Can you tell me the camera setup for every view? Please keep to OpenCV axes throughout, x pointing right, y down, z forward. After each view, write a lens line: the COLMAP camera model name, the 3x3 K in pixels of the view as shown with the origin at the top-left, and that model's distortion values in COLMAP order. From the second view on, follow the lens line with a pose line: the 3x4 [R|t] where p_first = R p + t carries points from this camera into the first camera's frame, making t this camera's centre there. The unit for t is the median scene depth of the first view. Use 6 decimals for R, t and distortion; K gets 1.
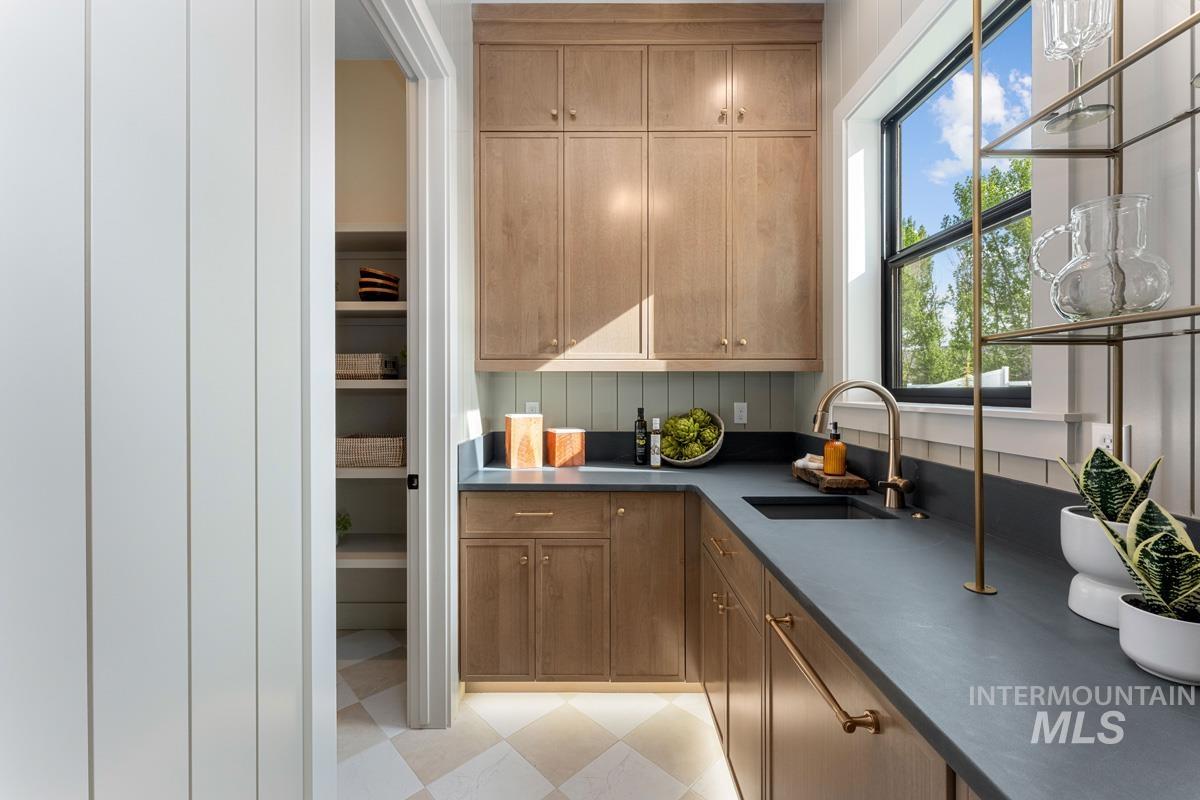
lens RADIAL K [[484.5, 0, 601.7], [0, 484.5, 396.1], [0, 0, 1]] dist [0.000642, 0.000215]
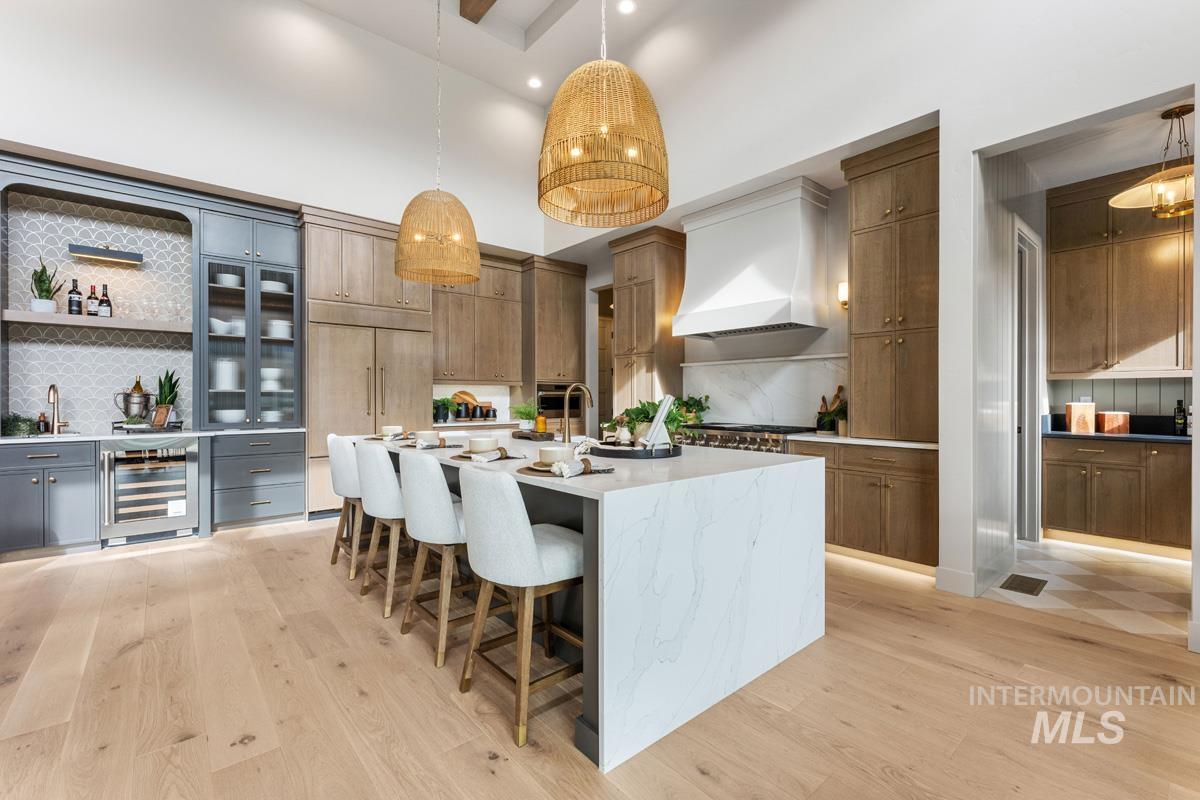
lens RADIAL K [[509.6, 0, 600.0], [0, 509.6, 400.0], [0, 0, 1]] dist [-0.000517, -0.000253]
pose [[0.647342, 0.002723, -0.762195, 0.131146], [-0.010136, 0.999936, -0.005036, 0.056276], [0.762133, 0.010986, 0.647328, -1.661447]]
